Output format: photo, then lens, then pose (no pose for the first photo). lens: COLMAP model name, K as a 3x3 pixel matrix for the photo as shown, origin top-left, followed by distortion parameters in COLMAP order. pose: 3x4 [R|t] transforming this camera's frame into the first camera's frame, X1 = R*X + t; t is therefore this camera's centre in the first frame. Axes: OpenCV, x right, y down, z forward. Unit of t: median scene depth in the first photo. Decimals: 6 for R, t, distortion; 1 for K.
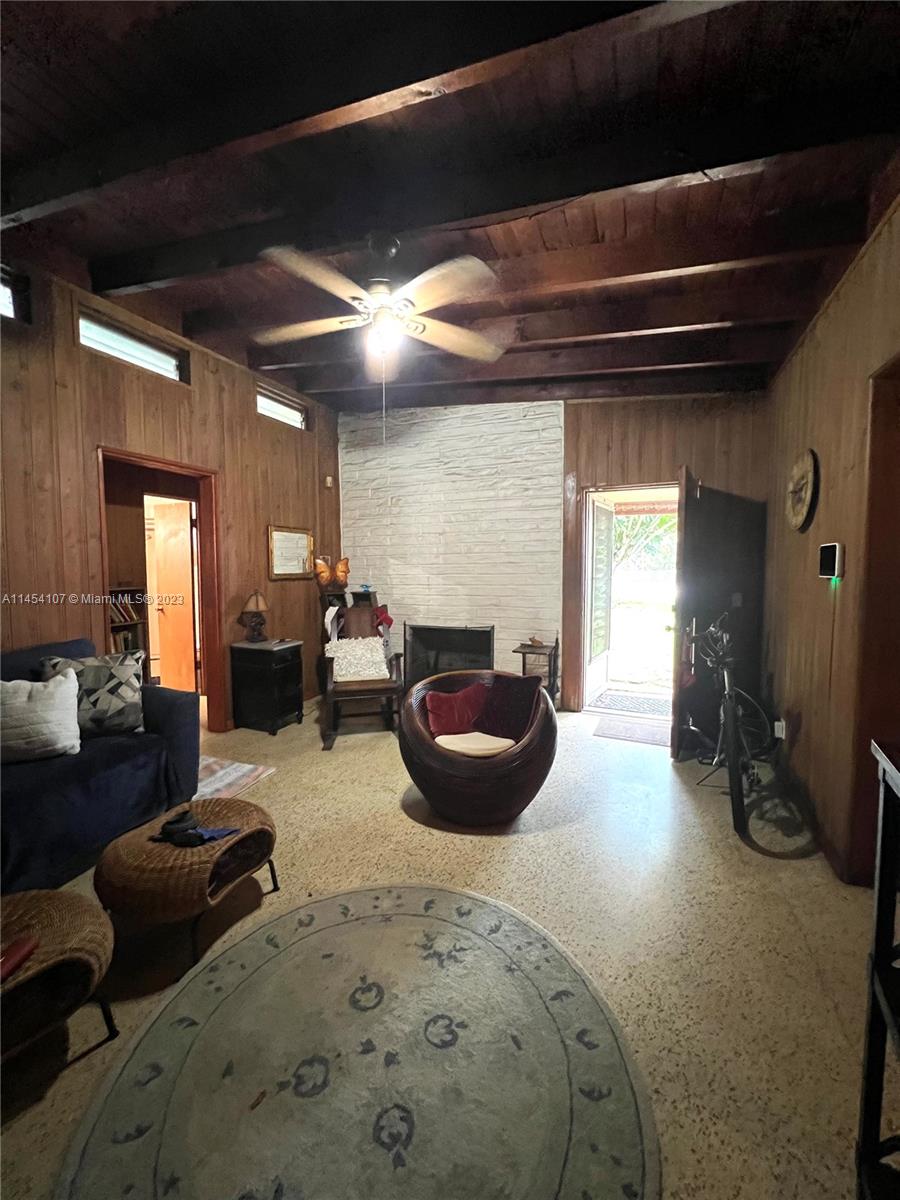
lens RADIAL K [[480.0, 0, 450.0], [0, 480.0, 600.0], [0, 0, 1]] dist [-0.000601, 0.000013]
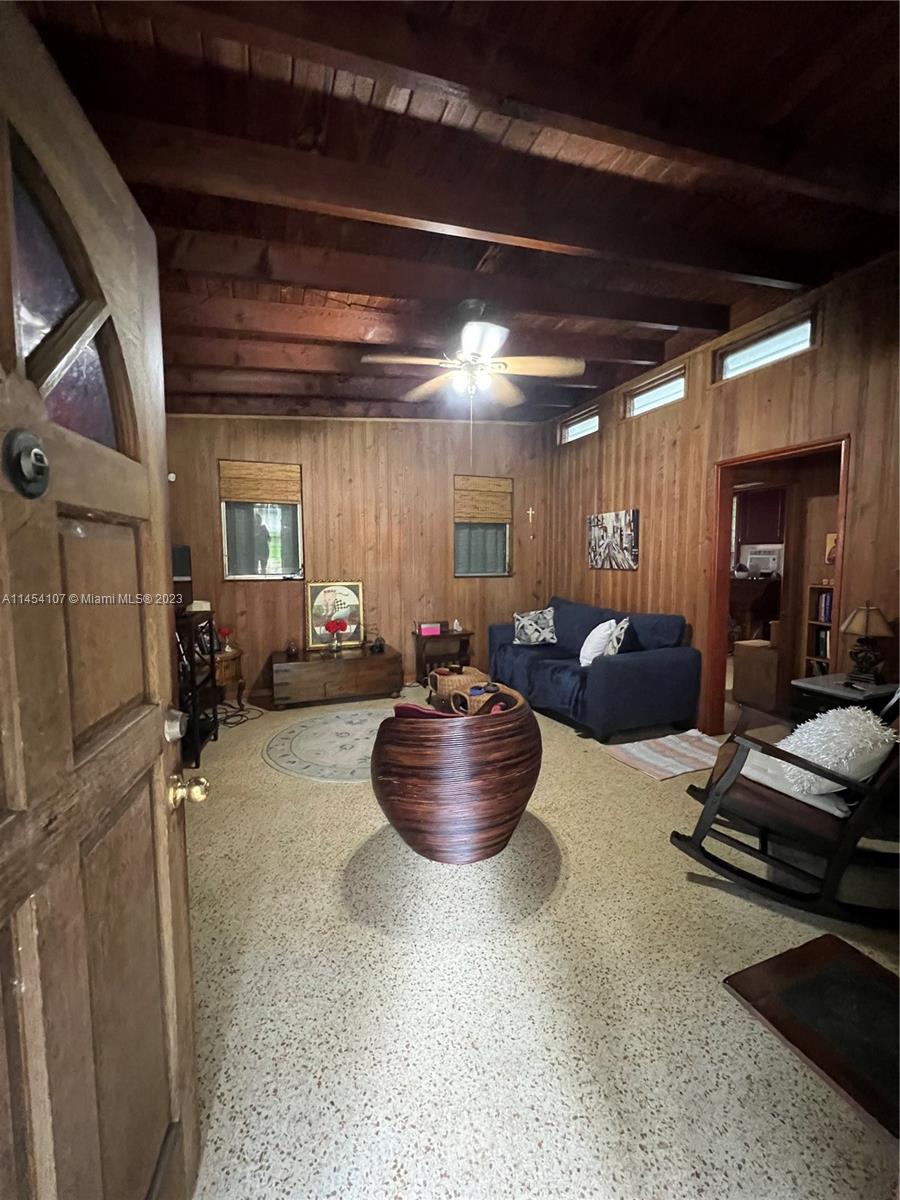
lens RADIAL K [[480.0, 0, 450.0], [0, 480.0, 600.0], [0, 0, 1]] dist [-0.000601, 0.000013]
pose [[-0.726293, 0.056306, -0.685075, 0.692398], [-0.052672, 0.989150, 0.137139, -0.127215], [0.685364, 0.135687, -0.715447, 1.675751]]
